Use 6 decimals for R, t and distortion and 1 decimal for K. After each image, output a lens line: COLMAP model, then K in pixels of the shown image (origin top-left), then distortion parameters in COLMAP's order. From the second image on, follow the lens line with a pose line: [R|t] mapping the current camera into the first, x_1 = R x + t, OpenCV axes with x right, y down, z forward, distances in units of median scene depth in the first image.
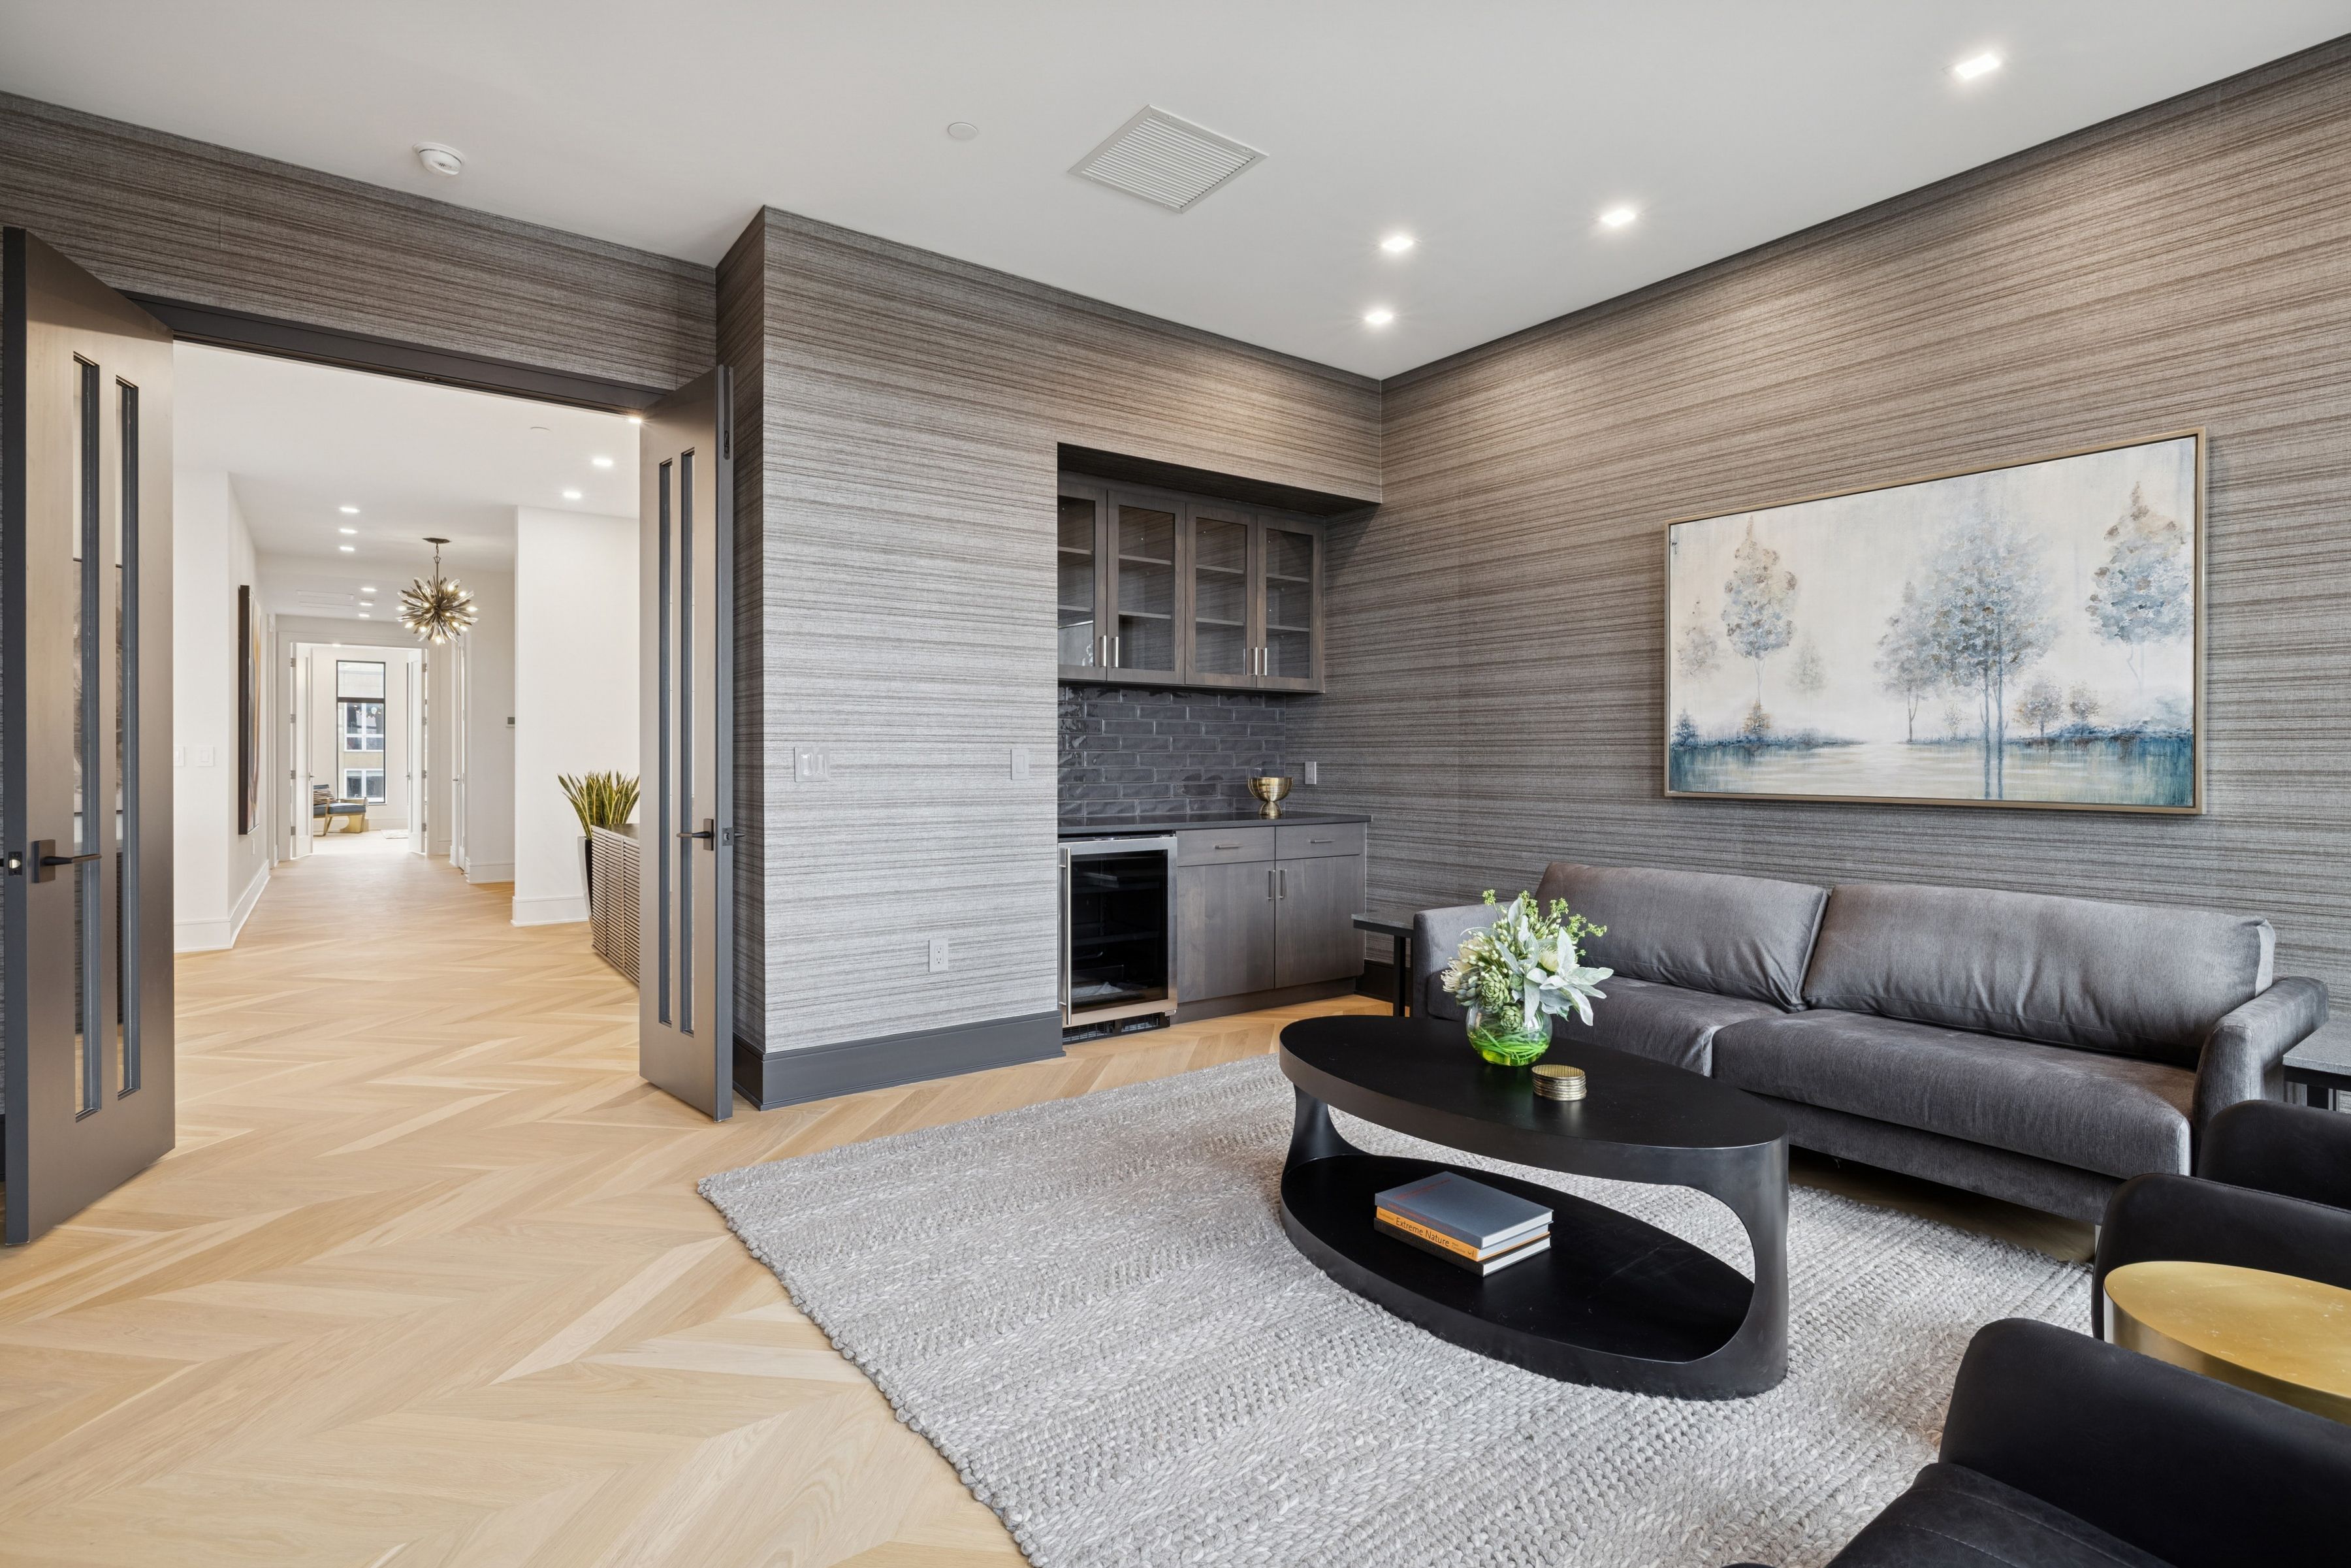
lens RADIAL K [[1134.8, 0, 1175.1], [0, 1134.8, 760.6], [0, 0, 1]] dist [0.003296, 0.000348]
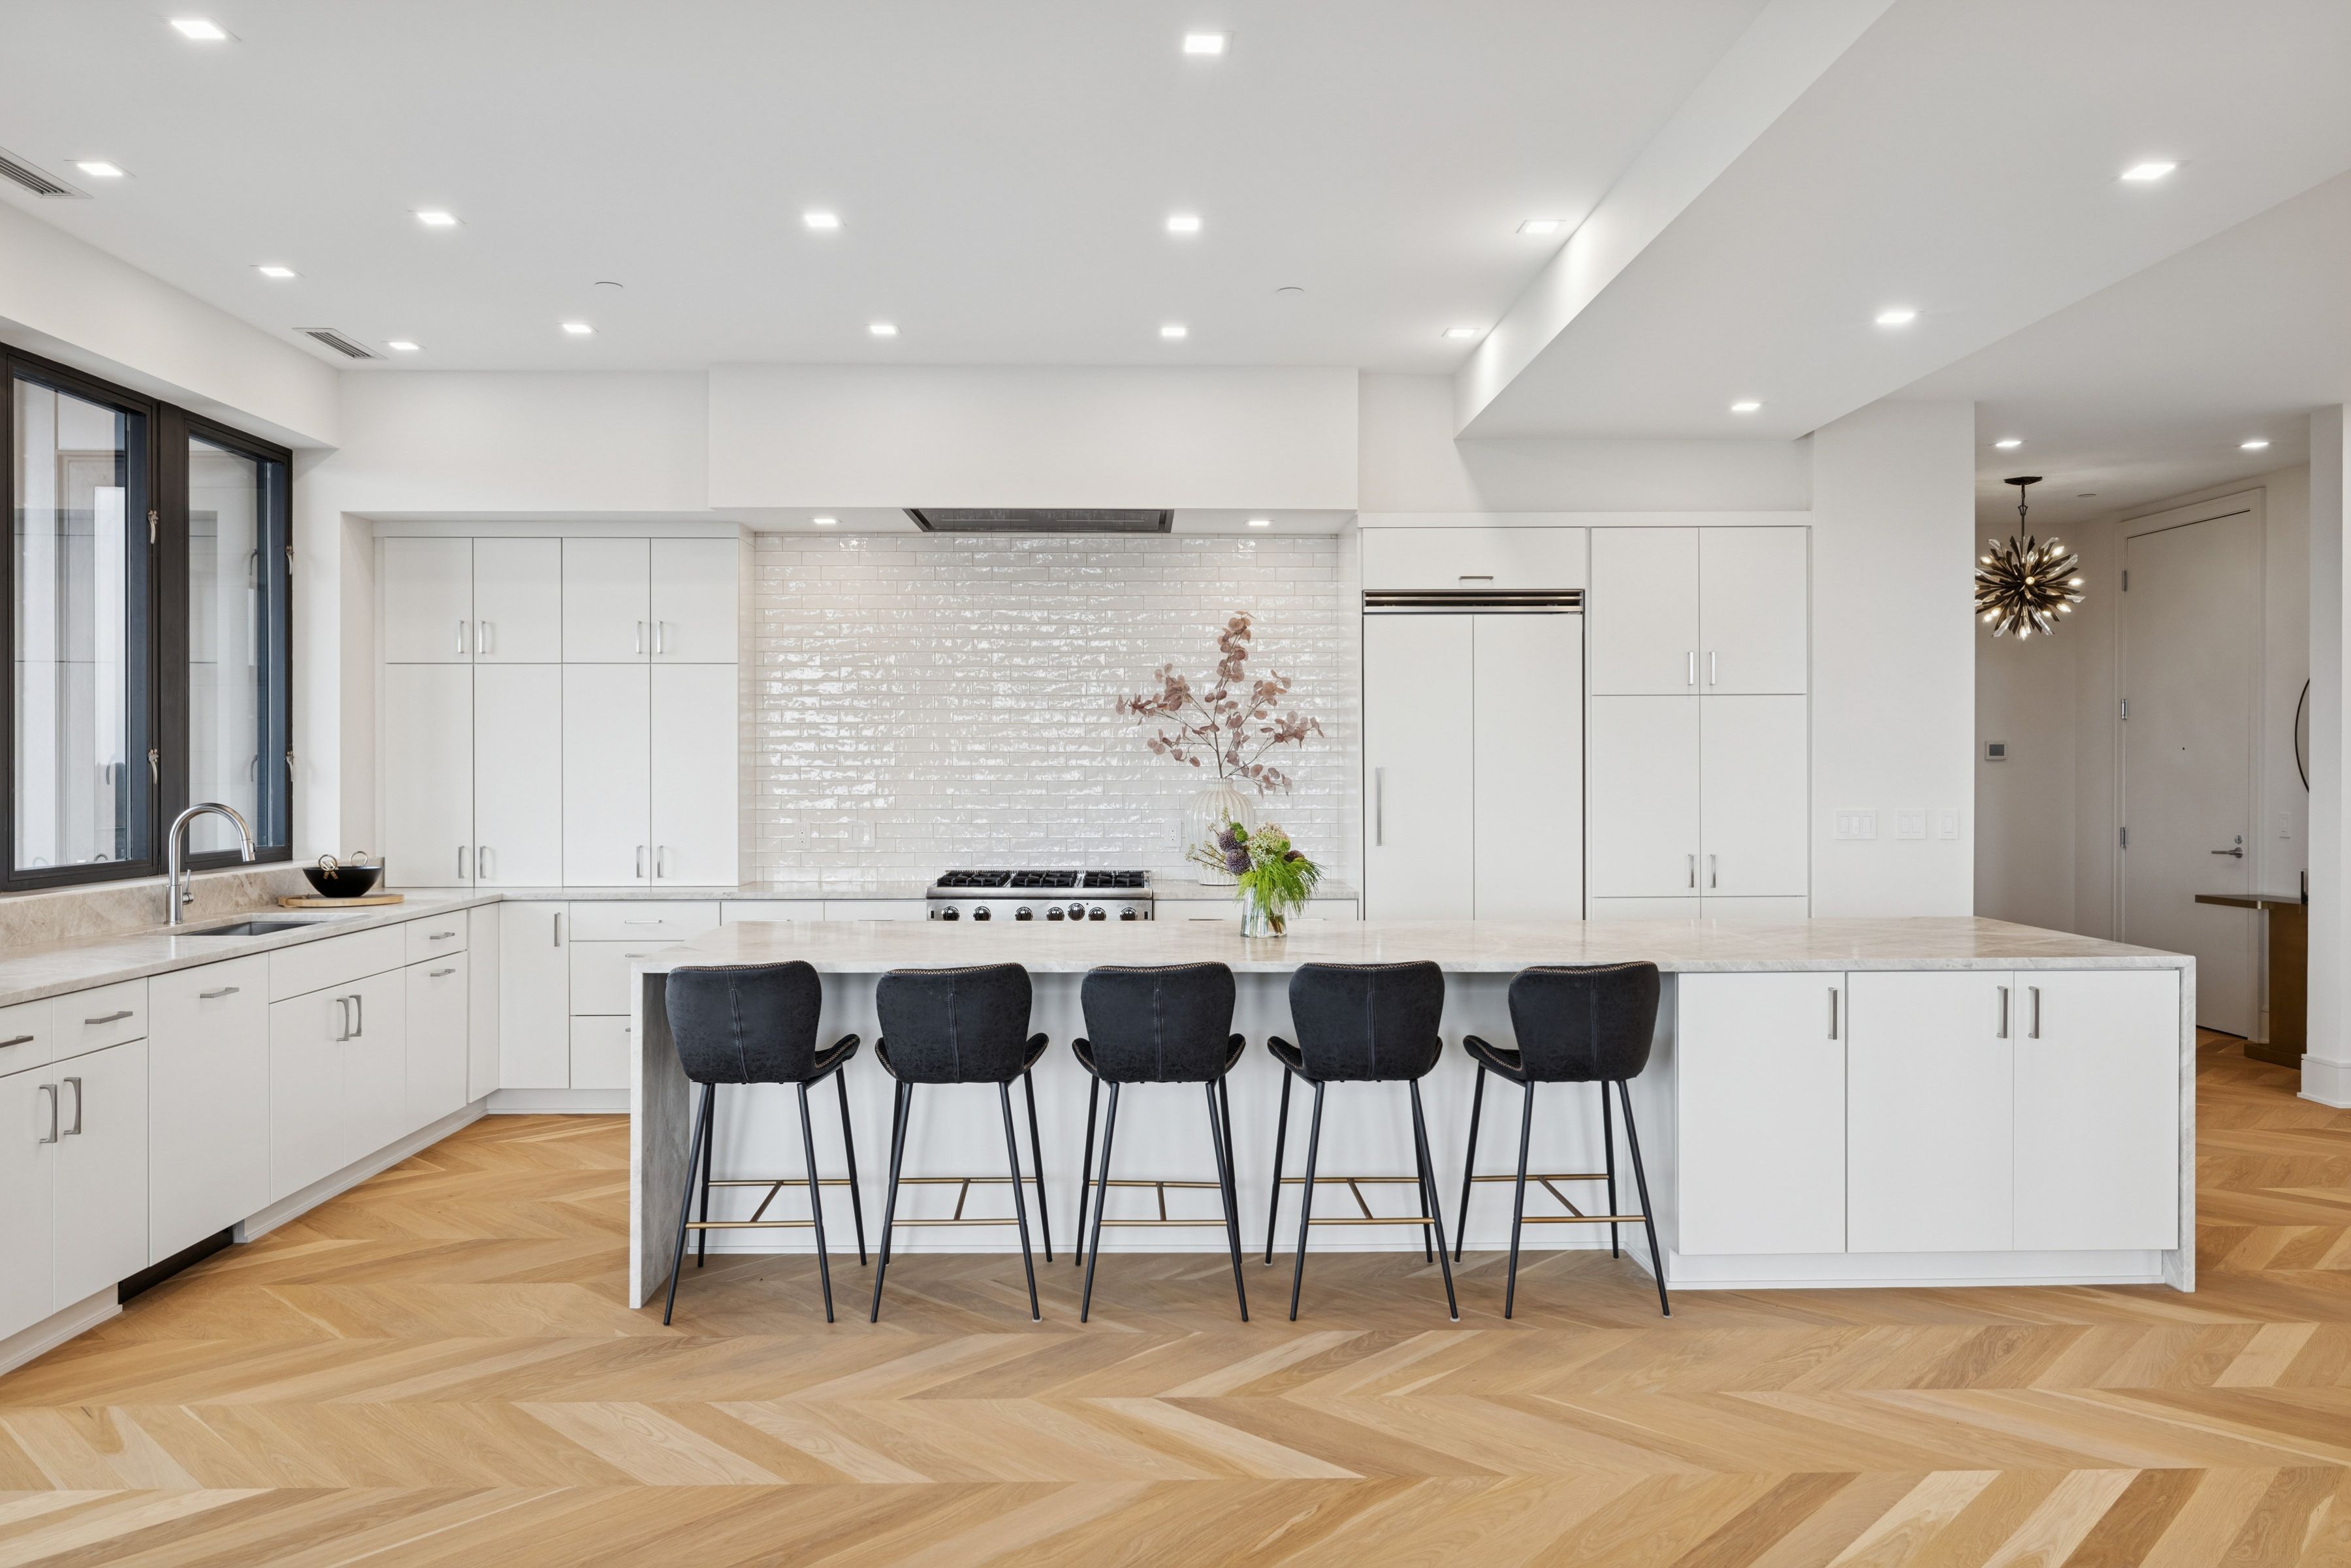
lens RADIAL K [[1675.5, 0, 1170.2], [0, 1675.5, 777.5], [0, 0, 1]] dist [0.001454, -0.001215]
pose [[0.823122, 0.003833, -0.567851, -1.123038], [-0.002549, 0.999992, 0.003054, -0.056191], [0.567859, -0.001066, 0.823125, -0.141588]]
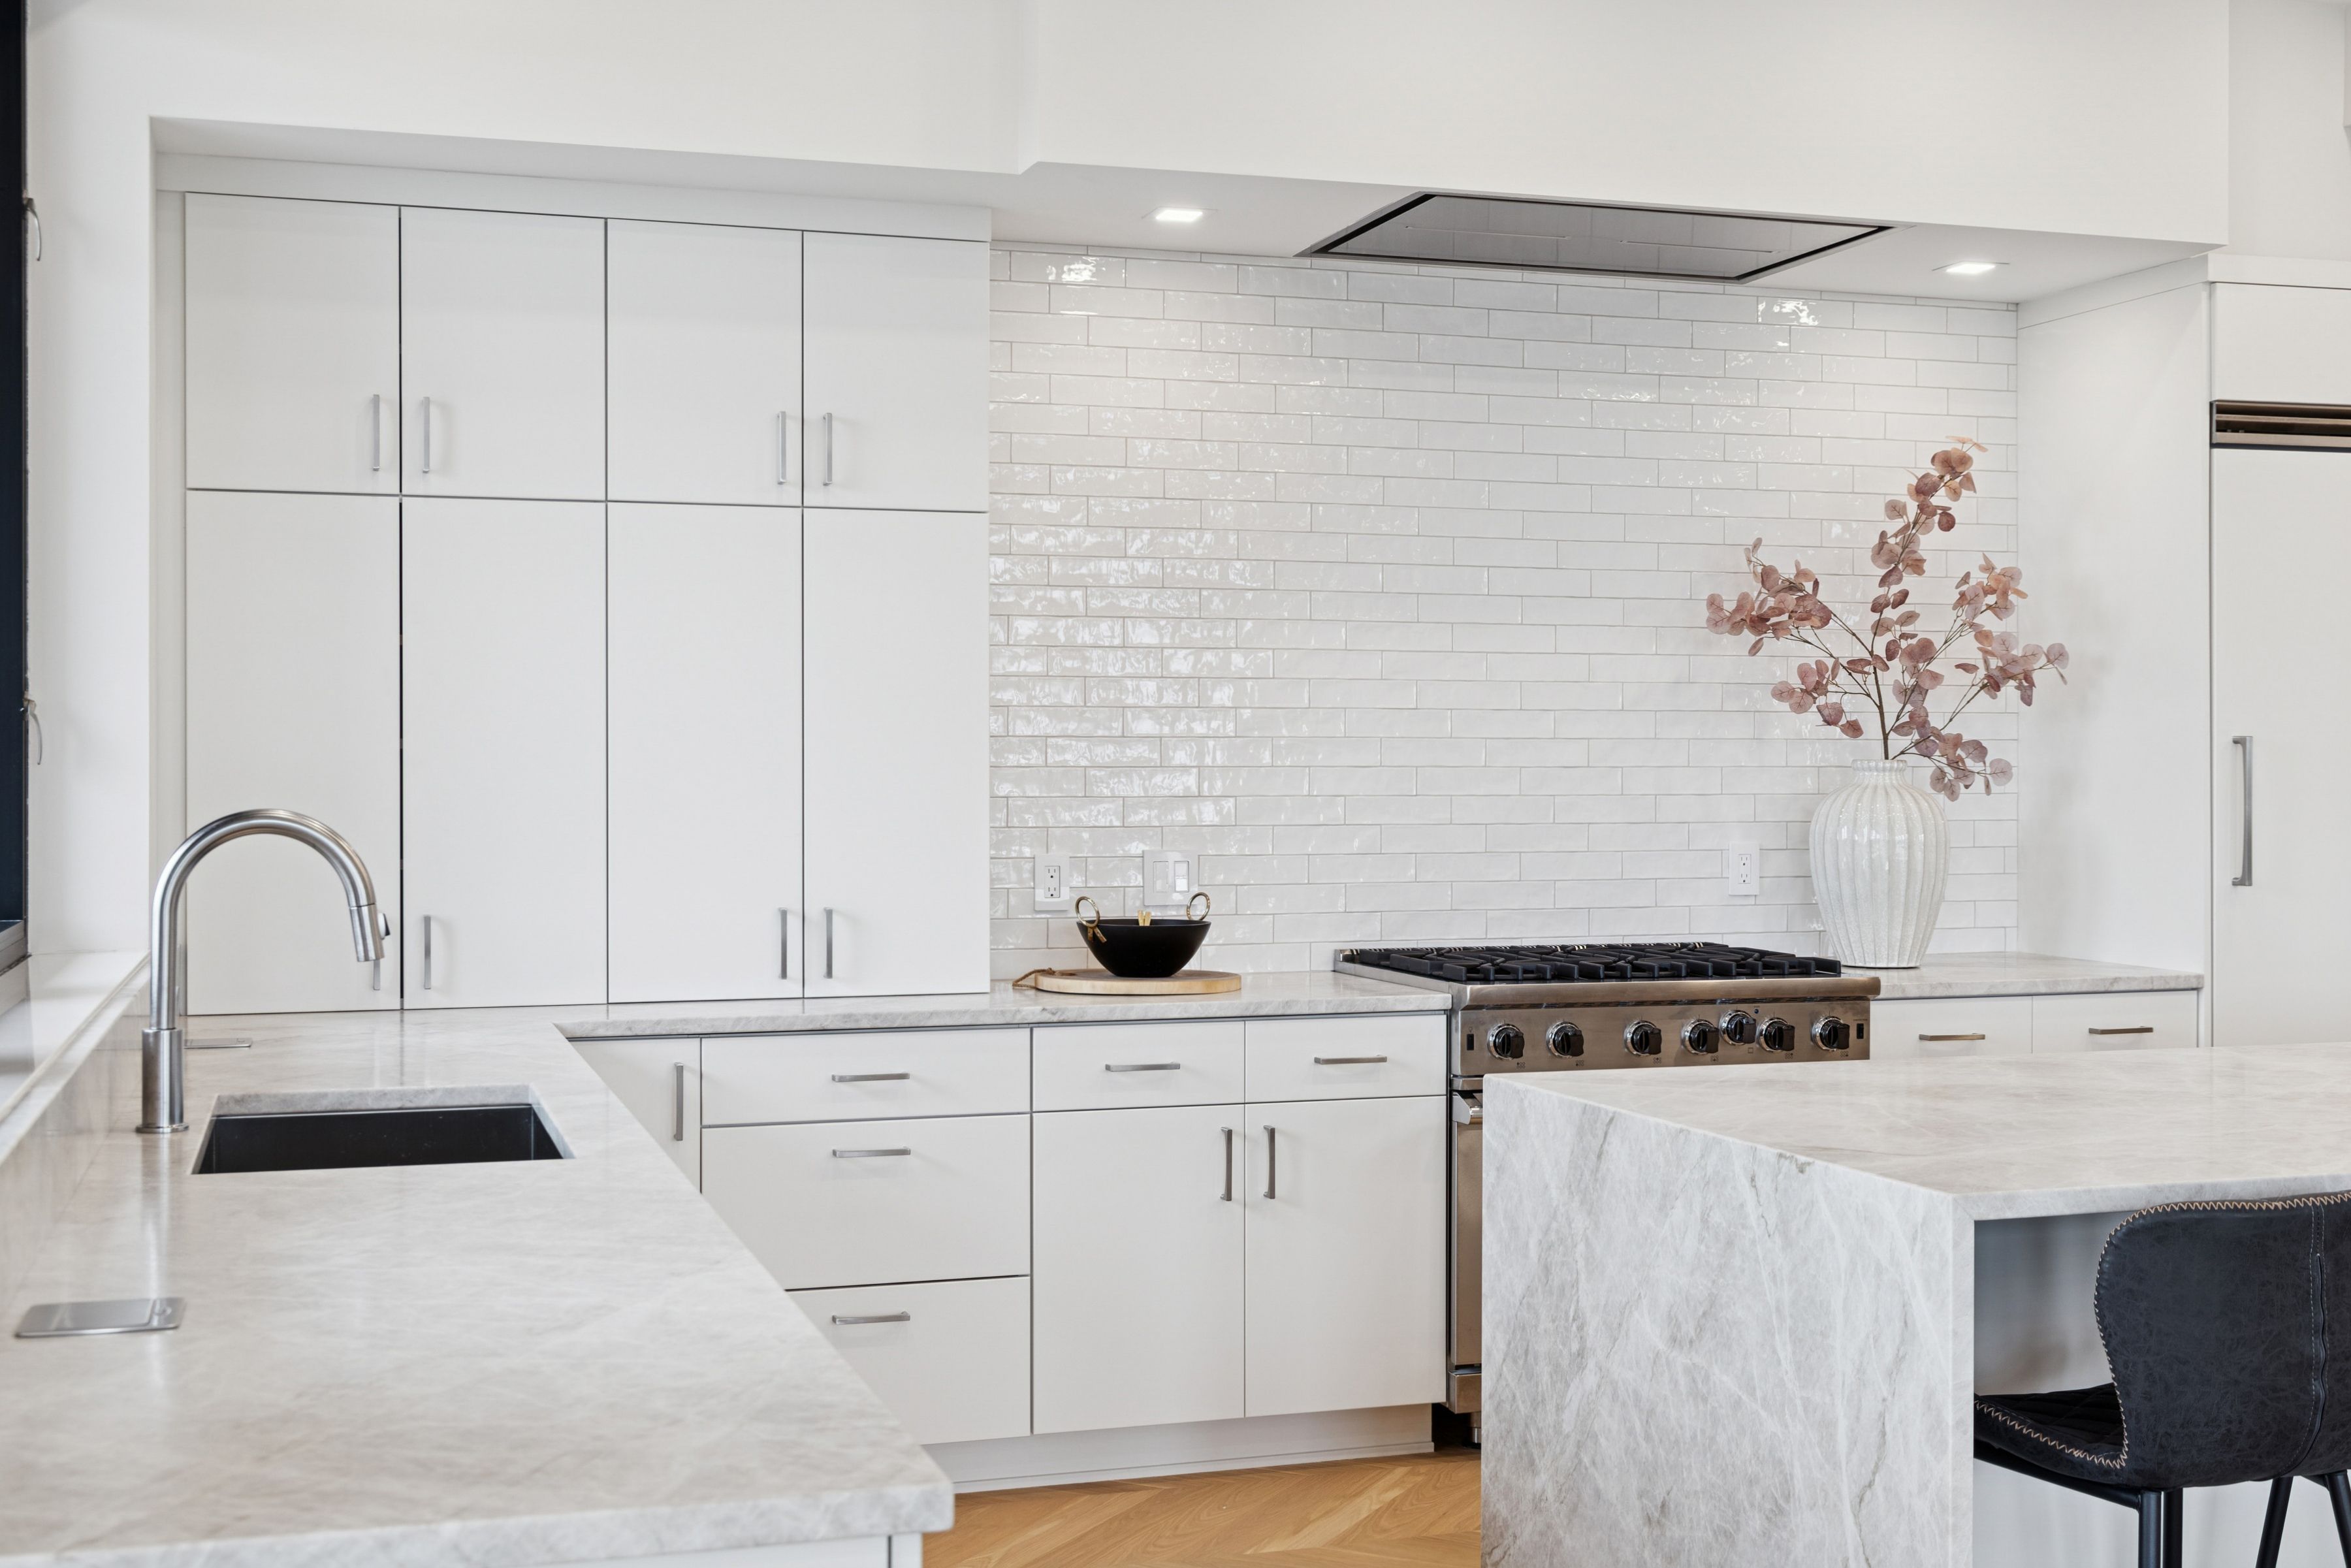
lens RADIAL K [[2692.1, 0, 1170.0], [0, 2692.1, 777.5], [0, 0, 1]] dist [-0.006108, 0.000000]
pose [[0.949775, 0.001435, -0.312930, -1.991404], [-0.001411, 0.999999, 0.000301, -0.040587], [0.312930, 0.000155, 0.949776, -0.167343]]
